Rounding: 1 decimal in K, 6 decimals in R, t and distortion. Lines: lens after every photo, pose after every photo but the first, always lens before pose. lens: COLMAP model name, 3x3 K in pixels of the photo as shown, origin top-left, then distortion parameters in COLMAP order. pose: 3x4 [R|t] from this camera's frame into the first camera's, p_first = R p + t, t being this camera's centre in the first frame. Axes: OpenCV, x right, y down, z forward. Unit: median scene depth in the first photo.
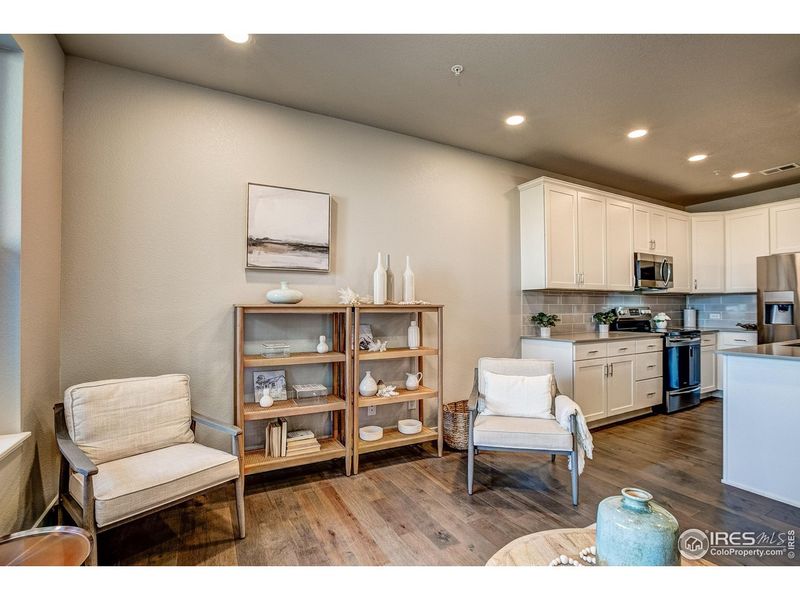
lens RADIAL K [[384.7, 0, 396.8], [0, 384.7, 304.8], [0, 0, 1]] dist [-0.031433, 0.011684]
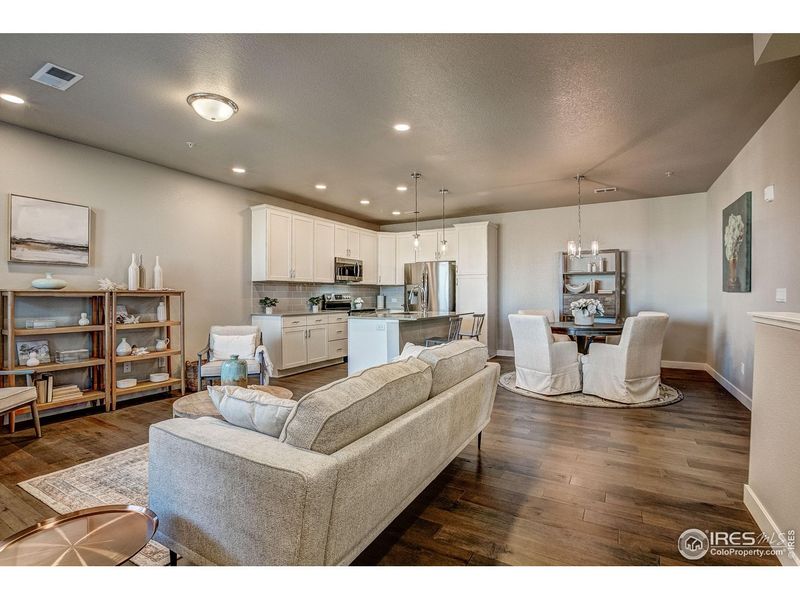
lens RADIAL K [[405.7, 0, 403.9], [0, 405.7, 297.5], [0, 0, 1]] dist [-0.039486, 0.013316]
pose [[0.855377, -0.000894, 0.518006, 0.042325], [-0.004918, 0.999939, 0.009846, 0.005746], [-0.517983, -0.010969, 0.855320, -0.714432]]
